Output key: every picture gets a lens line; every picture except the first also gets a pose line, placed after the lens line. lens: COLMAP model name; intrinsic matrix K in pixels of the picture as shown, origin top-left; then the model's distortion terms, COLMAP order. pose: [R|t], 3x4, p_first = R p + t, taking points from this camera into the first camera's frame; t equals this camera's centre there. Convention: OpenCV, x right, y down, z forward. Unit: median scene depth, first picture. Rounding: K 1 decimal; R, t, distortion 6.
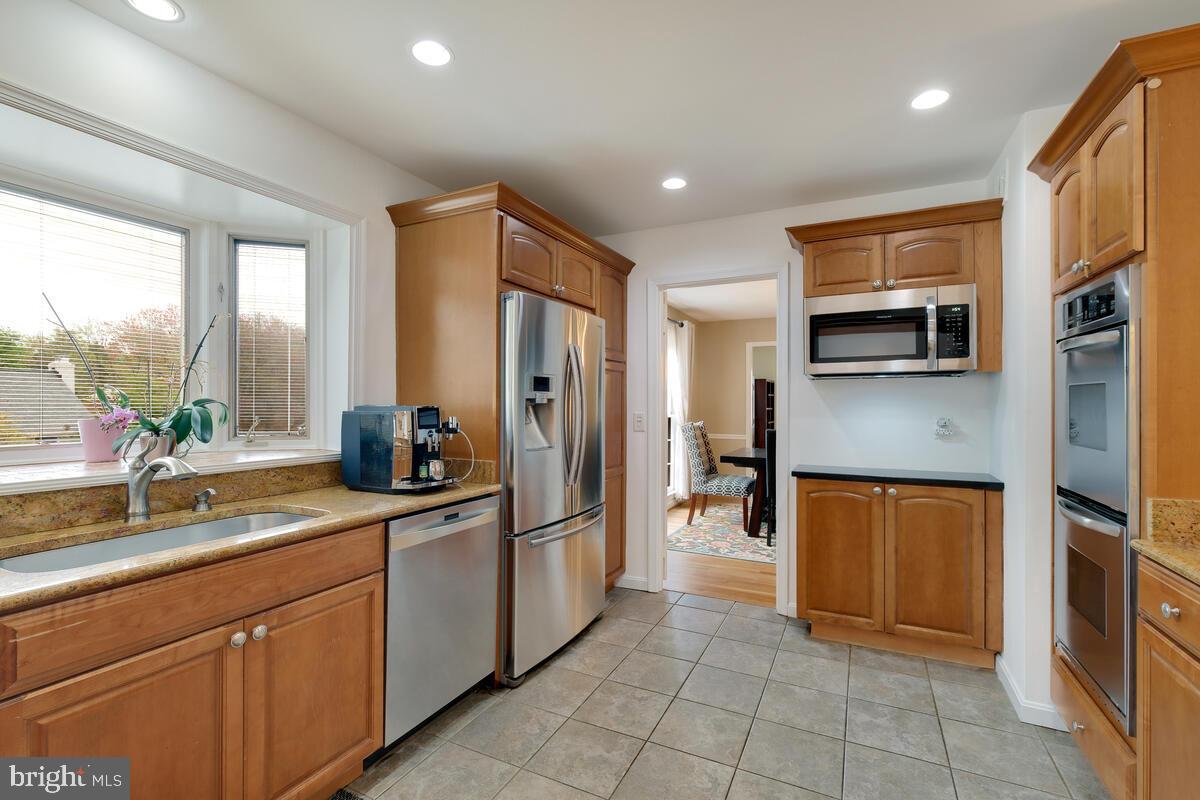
lens RADIAL K [[531.2, 0, 599.2], [0, 531.2, 402.3], [0, 0, 1]] dist [-0.002102, -0.001580]
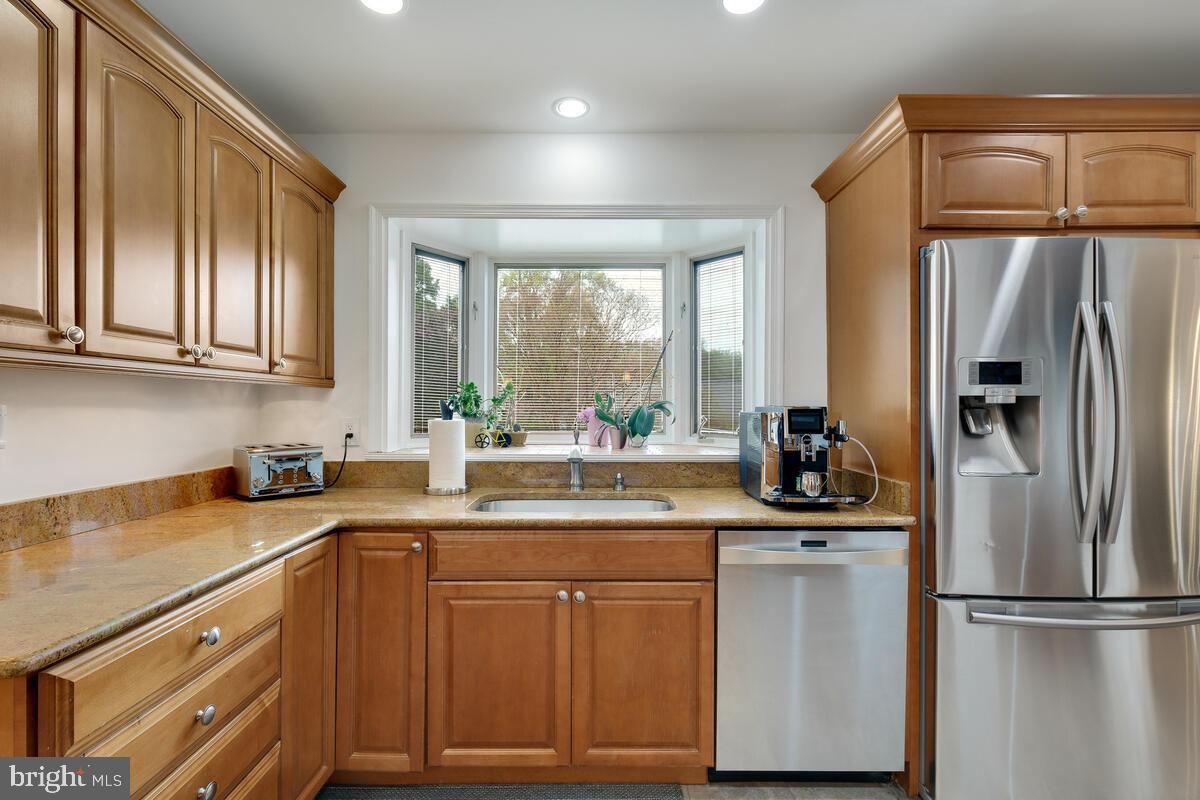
lens RADIAL K [[531.2, 0, 602.5], [0, 531.2, 410.1], [0, 0, 1]] dist [-0.002102, -0.001580]
pose [[0.449677, 0.006589, -0.893167, 0.290957], [0.001503, 0.999966, 0.008134, 0.004944], [0.893190, -0.005000, 0.449652, 0.341574]]
